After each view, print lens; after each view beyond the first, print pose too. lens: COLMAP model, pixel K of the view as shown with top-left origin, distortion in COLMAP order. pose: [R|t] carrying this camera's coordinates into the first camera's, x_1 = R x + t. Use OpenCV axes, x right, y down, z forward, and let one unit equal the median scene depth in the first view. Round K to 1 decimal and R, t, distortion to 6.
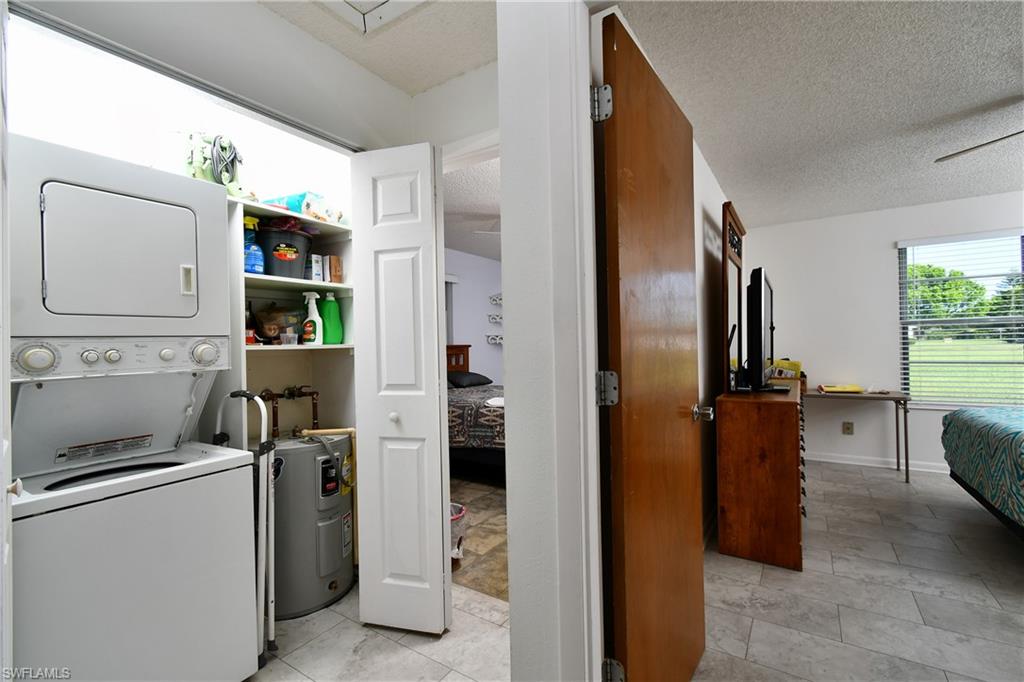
lens RADIAL K [[458.6, 0, 507.4], [0, 458.6, 339.5], [0, 0, 1]] dist [-0.001576, -0.001224]
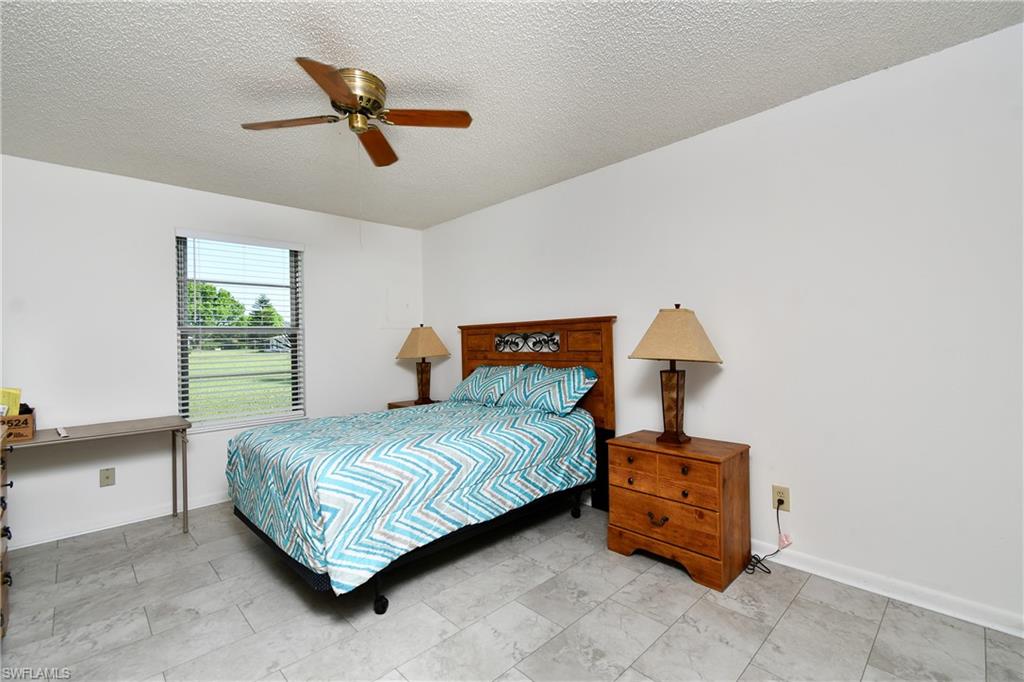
lens RADIAL K [[458.6, 0, 521.1], [0, 458.6, 340.6], [0, 0, 1]] dist [-0.001576, -0.001224]
pose [[0.216656, 0.016111, 0.976115, 0.286697], [0.002454, 0.999852, -0.017047, -0.001275], [-0.976245, 0.006089, 0.216584, 0.336869]]
